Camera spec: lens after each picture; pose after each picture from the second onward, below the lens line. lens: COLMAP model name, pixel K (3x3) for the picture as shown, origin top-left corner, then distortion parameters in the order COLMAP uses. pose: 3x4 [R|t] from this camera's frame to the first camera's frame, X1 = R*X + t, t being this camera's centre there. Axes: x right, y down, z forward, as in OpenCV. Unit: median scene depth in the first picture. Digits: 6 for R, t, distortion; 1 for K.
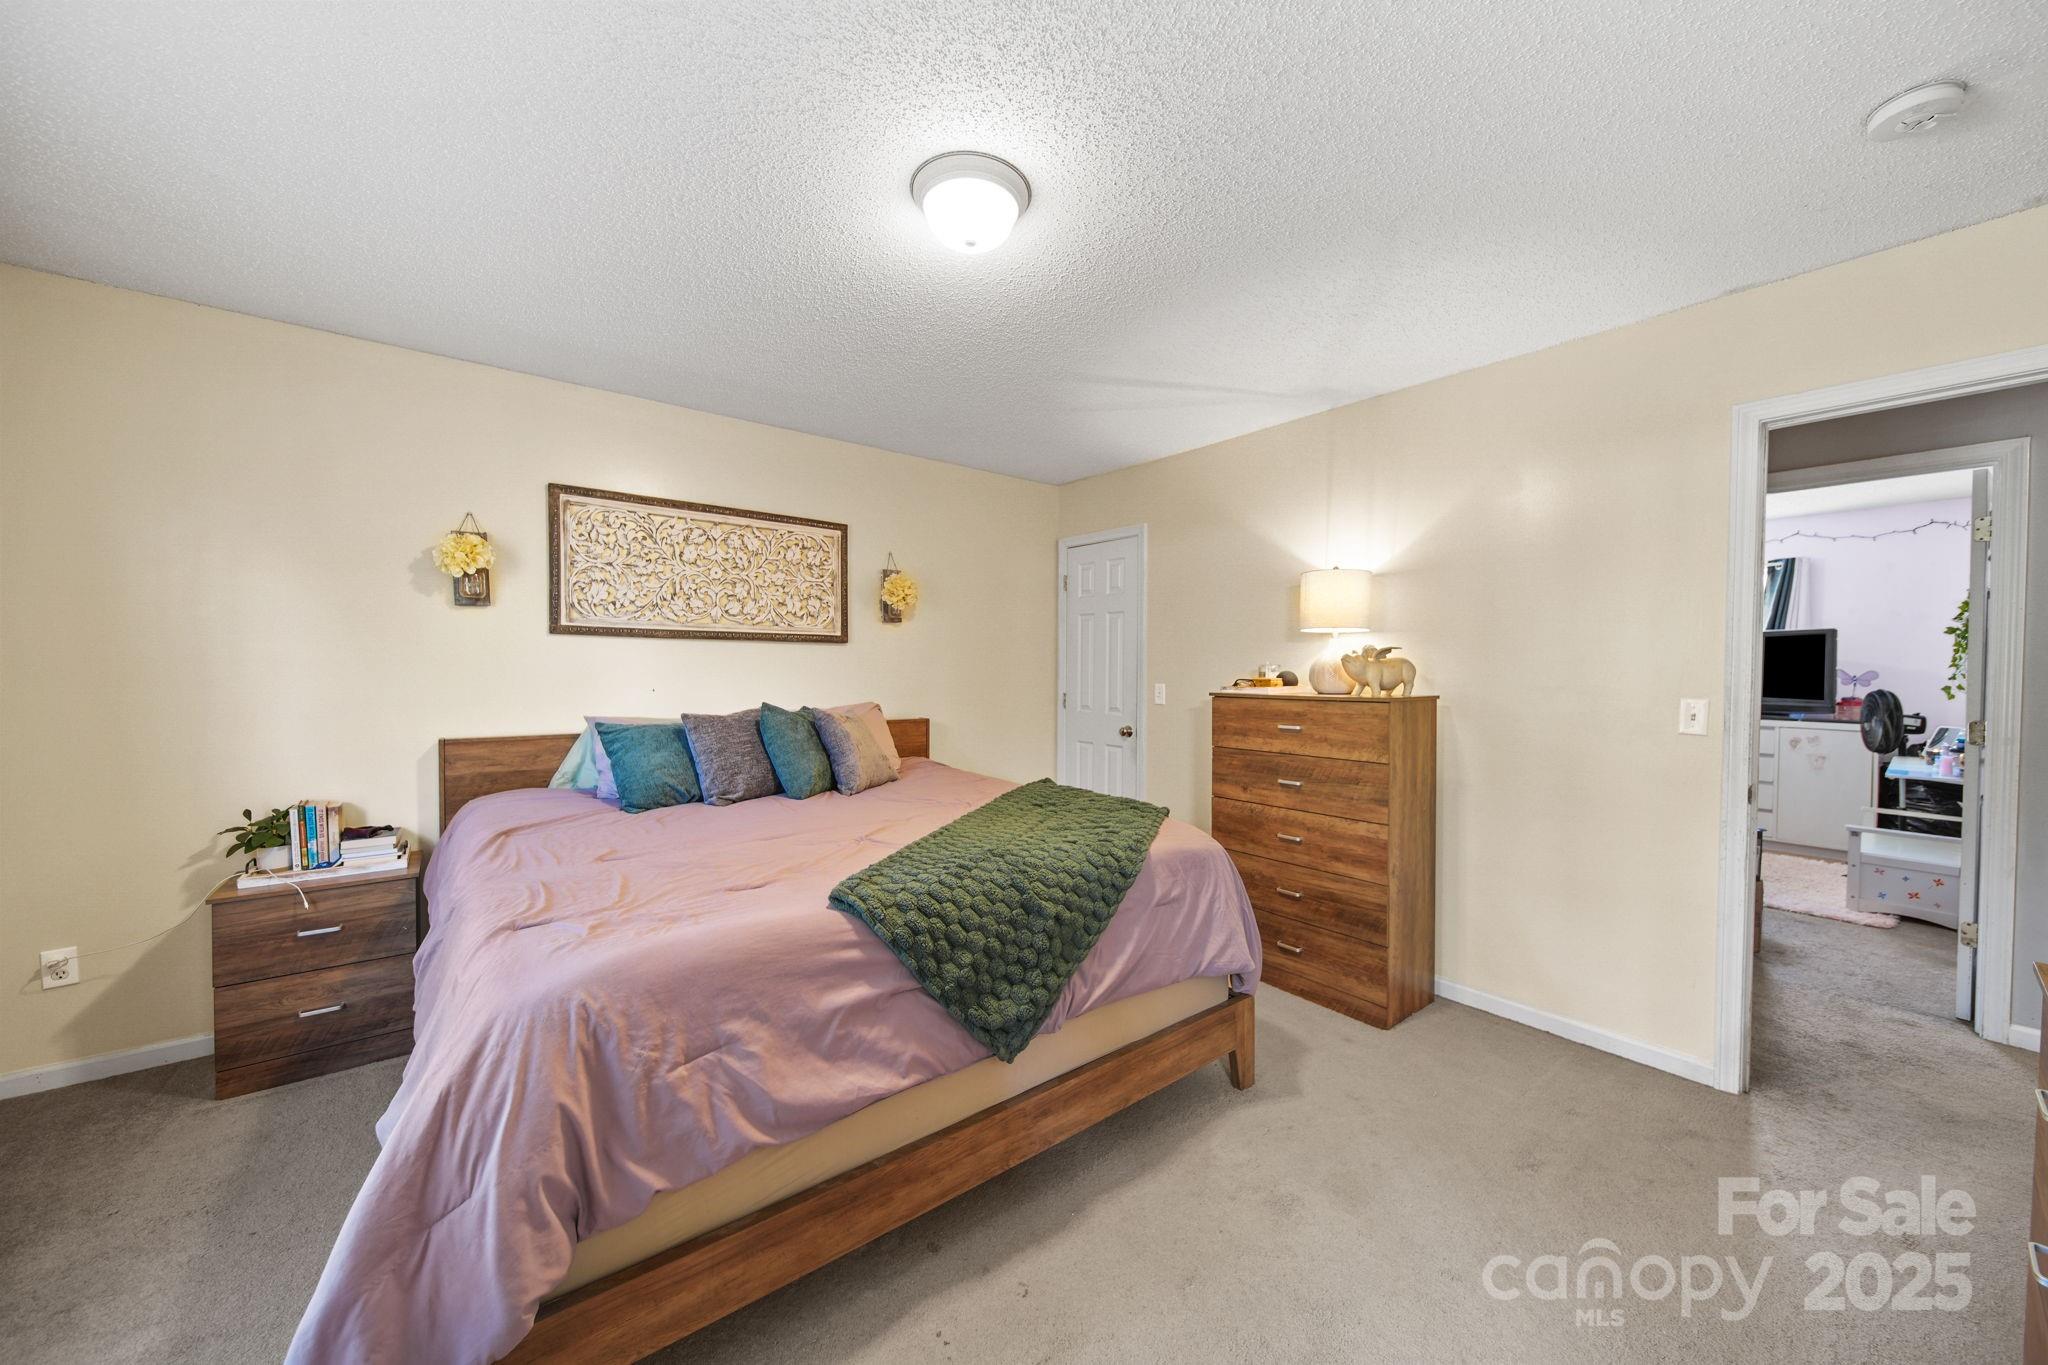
lens RADIAL K [[707.8, 0, 1025.6], [0, 707.8, 685.2], [0, 0, 1]] dist [0.009372, -0.000039]
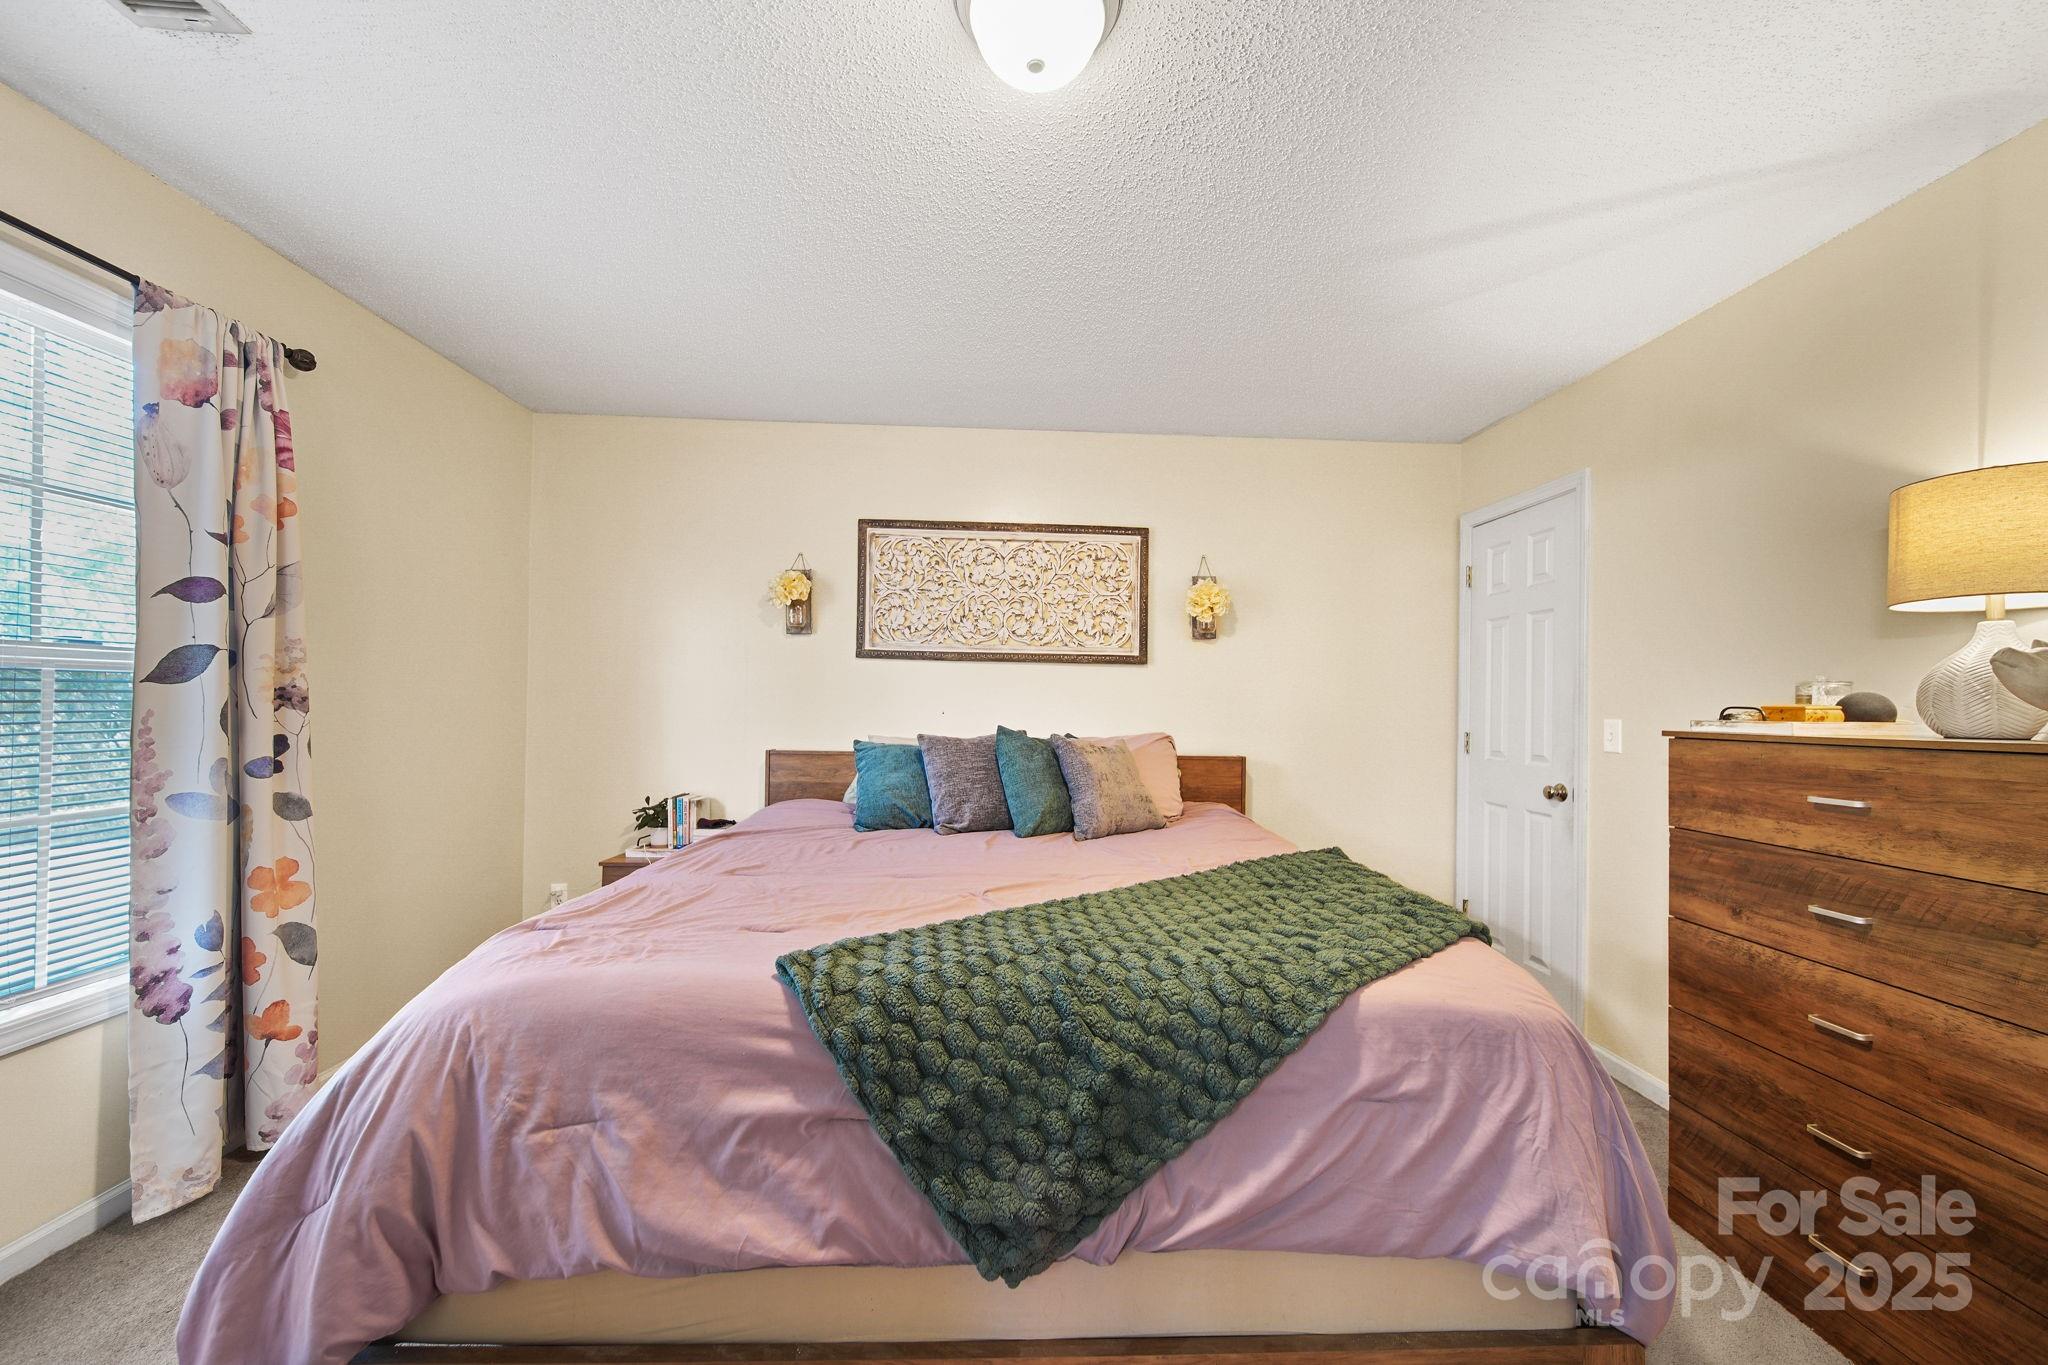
lens RADIAL K [[734.5, 0, 1049.8], [0, 734.5, 699.4], [0, 0, 1]] dist [0.001894, -0.000001]
pose [[0.819683, 0.003378, -0.572807, 0.229698], [-0.024785, 0.999255, -0.029575, 0.017940], [0.572281, 0.038439, 0.819157, 0.281200]]
